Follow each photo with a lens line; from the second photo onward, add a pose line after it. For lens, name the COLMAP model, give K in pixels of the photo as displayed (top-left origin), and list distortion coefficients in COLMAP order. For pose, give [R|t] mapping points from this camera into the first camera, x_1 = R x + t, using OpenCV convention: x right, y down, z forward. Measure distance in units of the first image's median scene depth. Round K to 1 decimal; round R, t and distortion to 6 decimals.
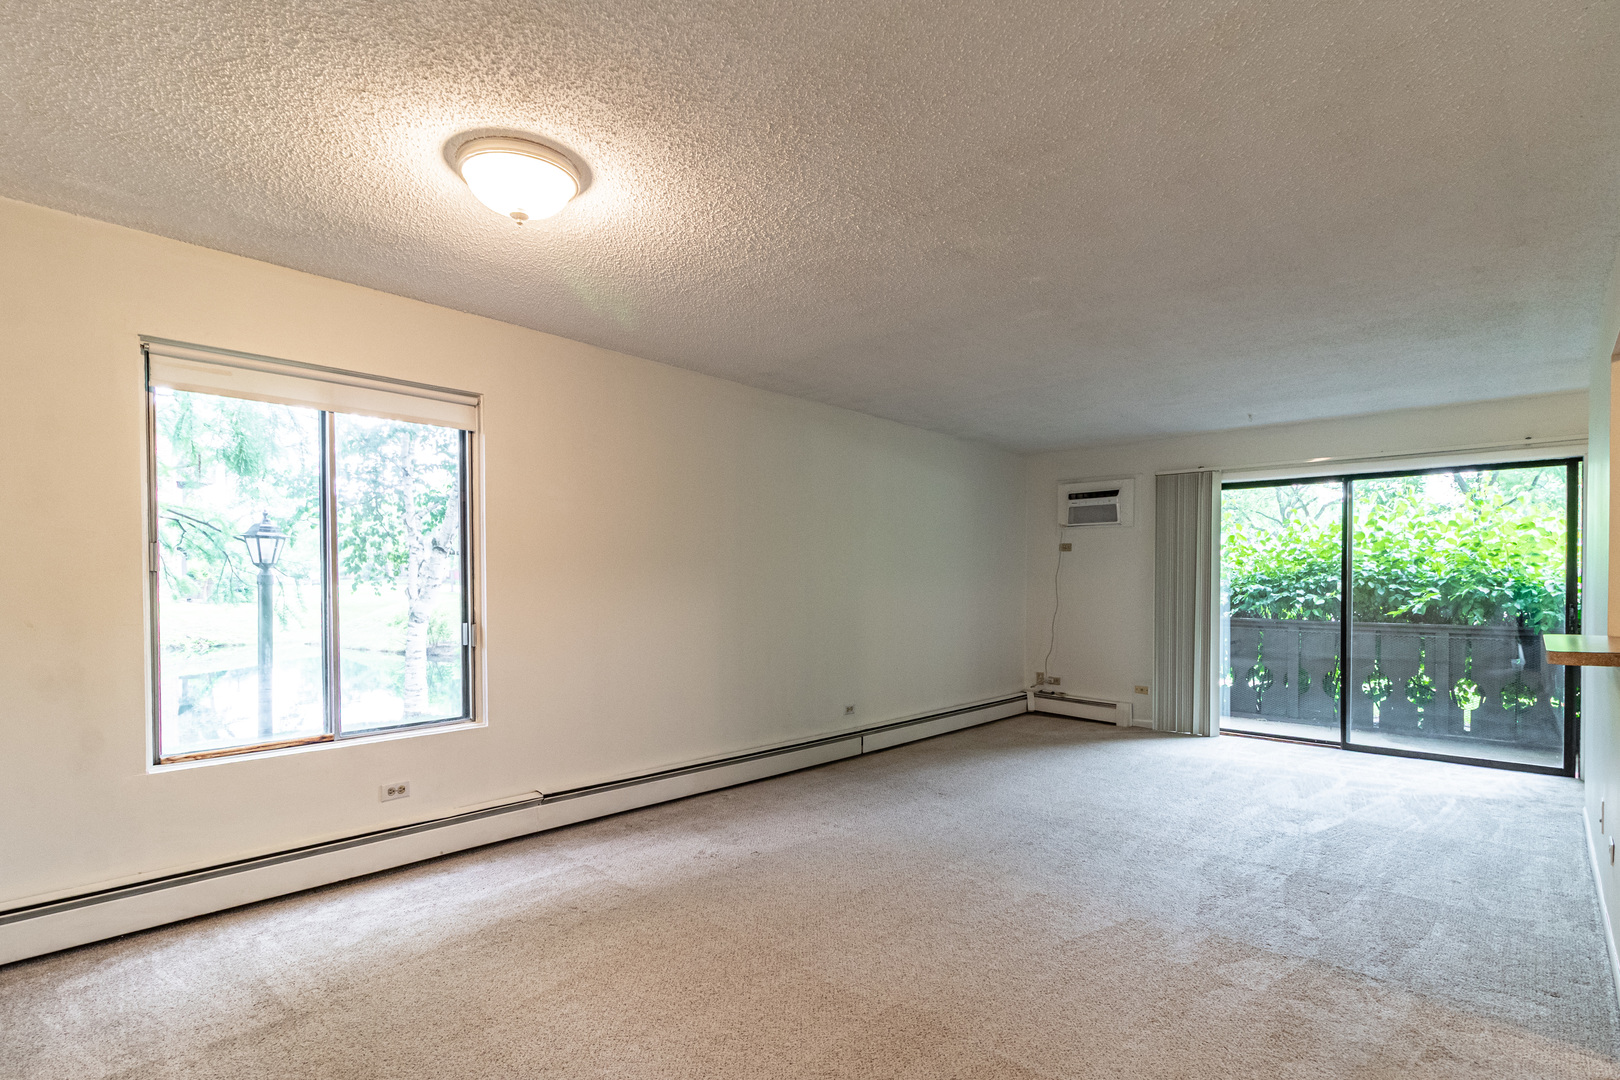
lens RADIAL K [[788.4, 0, 799.4], [0, 788.4, 580.8], [0, 0, 1]] dist [0.002812, -0.000020]
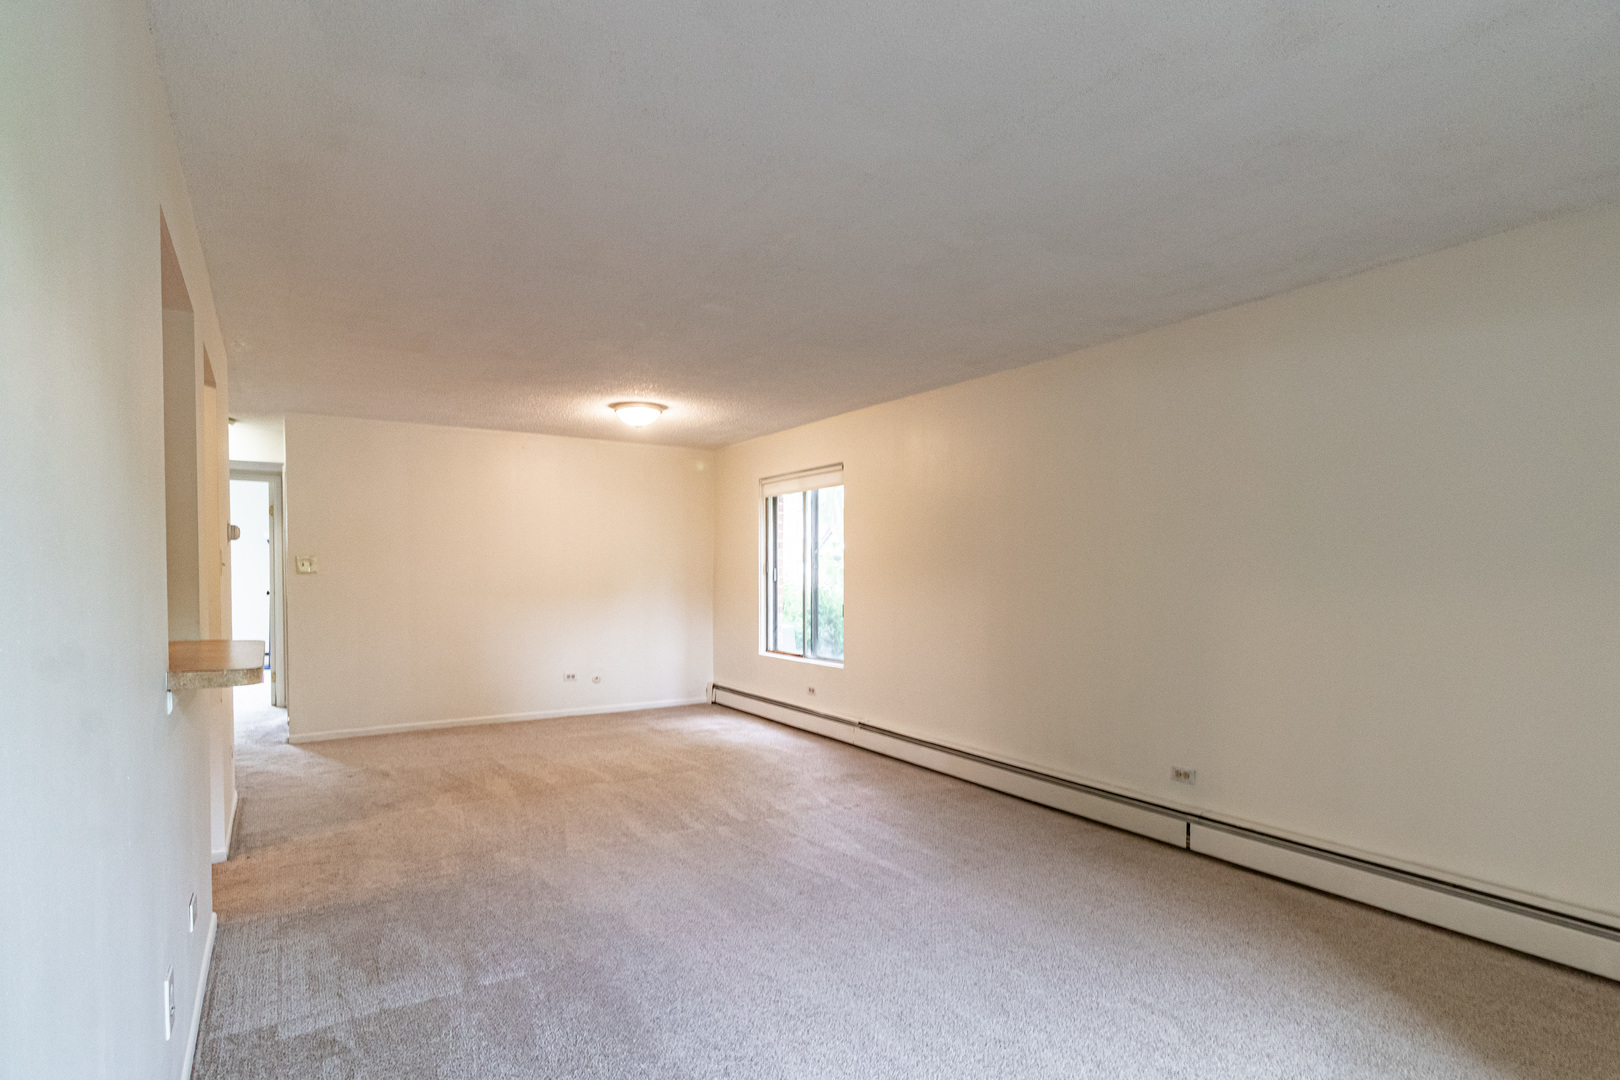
lens RADIAL K [[788.4, 0, 799.4], [0, 788.4, 580.8], [0, 0, 1]] dist [0.002812, -0.000020]
pose [[-0.224120, 0.004433, -0.974551, 0.698625], [-0.007624, 0.999951, 0.006301, -0.001231], [0.974532, 0.008842, -0.224075, 0.746832]]
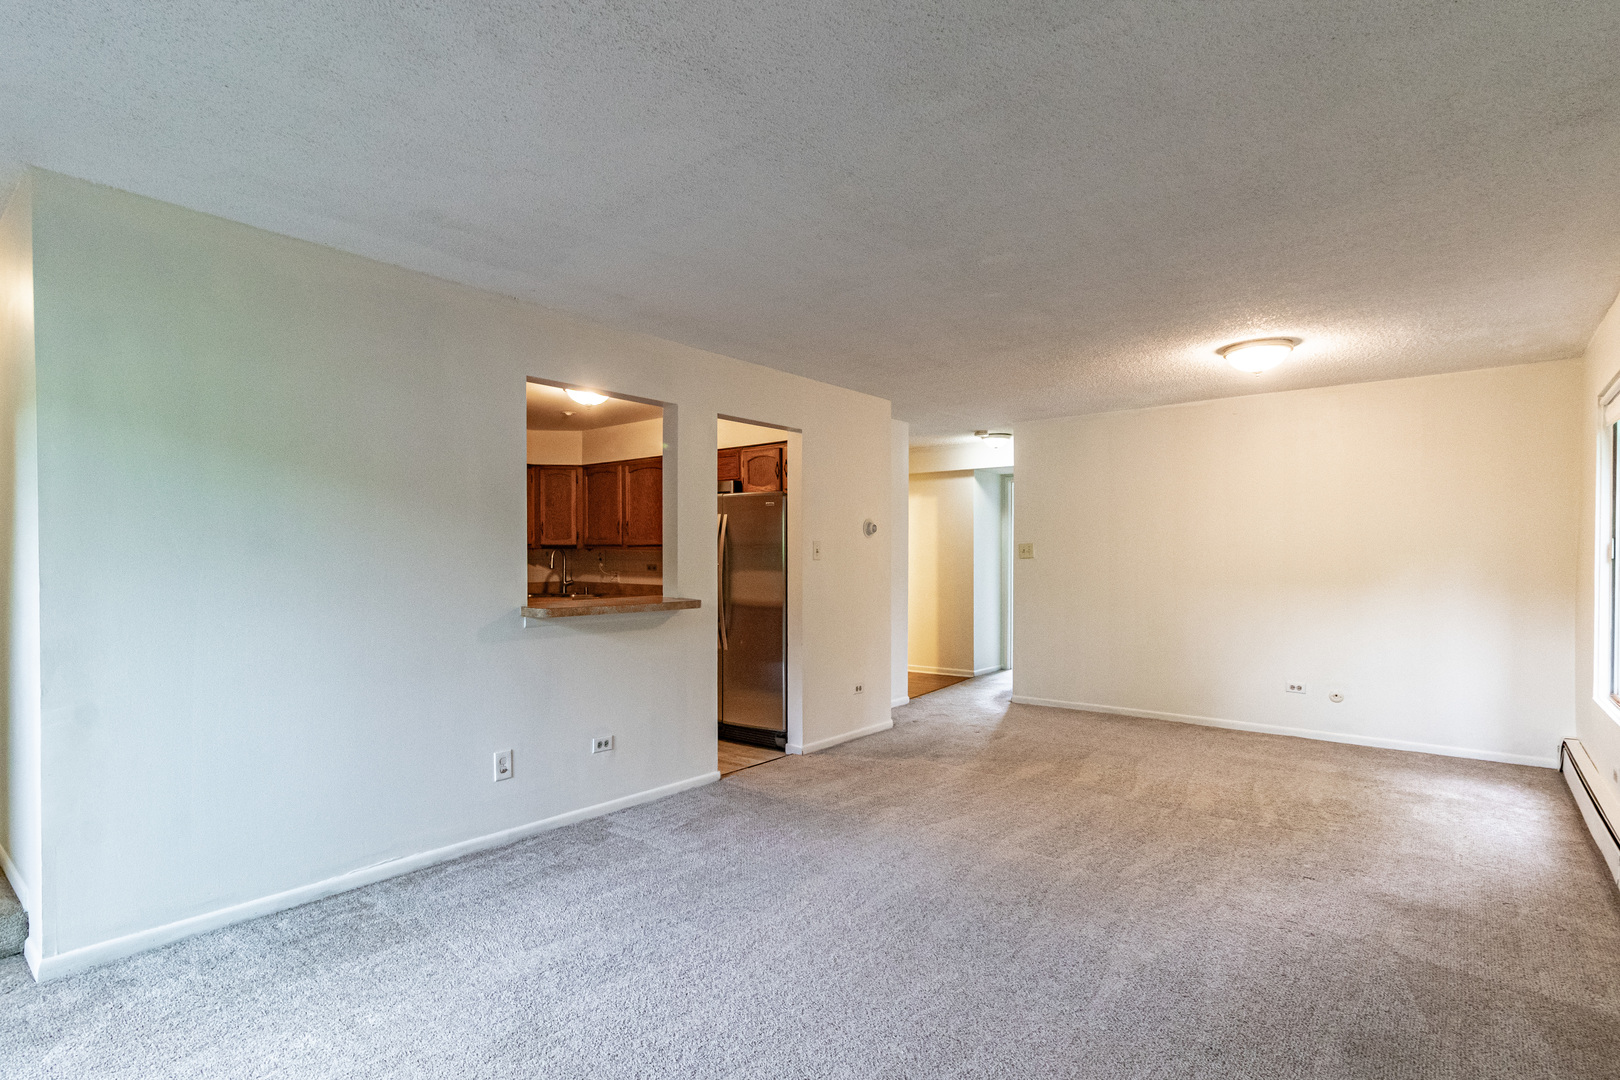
lens RADIAL K [[822.7, 0, 805.0], [0, 822.7, 552.2], [0, 0, 1]] dist [0.000587, 0.000242]
pose [[-0.996492, -0.008001, -0.083302, 0.329148], [-0.008092, 0.999967, 0.000752, -0.007488], [0.083293, 0.001423, -0.996524, 1.067931]]
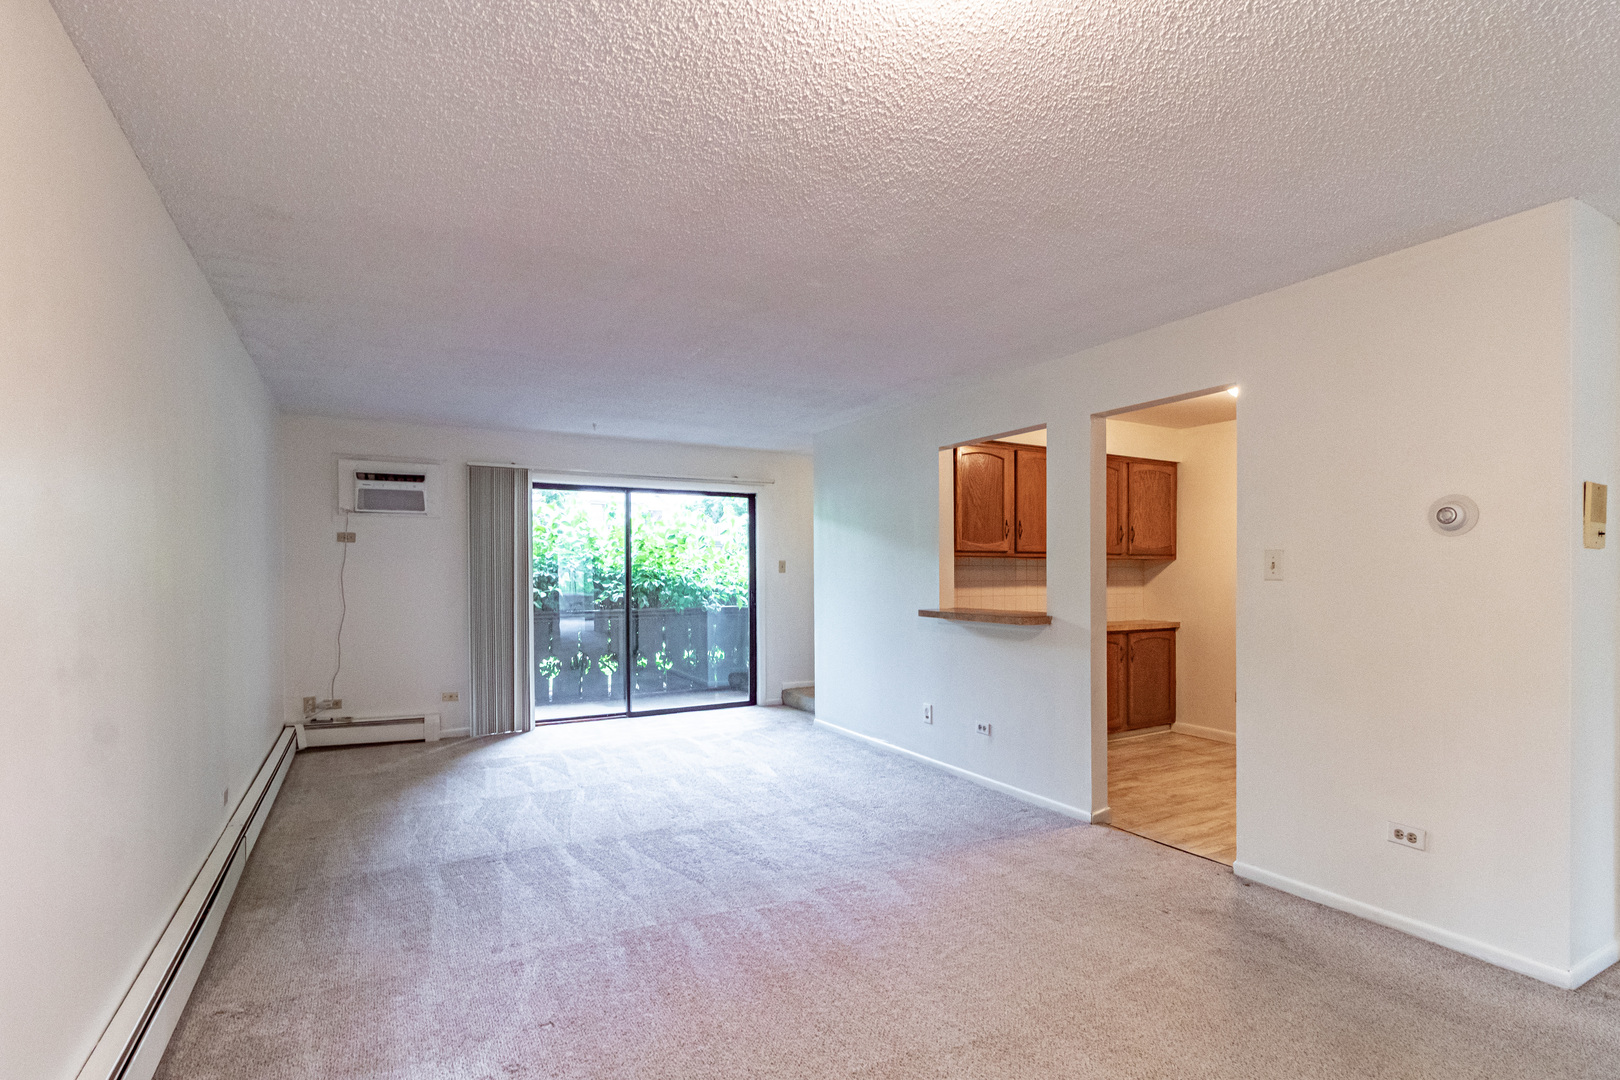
lens RADIAL K [[788.4, 0, 799.4], [0, 788.4, 580.8], [0, 0, 1]] dist [0.002812, -0.000020]
pose [[0.311146, -0.015343, 0.950238, -0.333406], [0.005029, 0.999882, 0.014498, -0.008618], [-0.950349, 0.000268, 0.311186, 0.352682]]
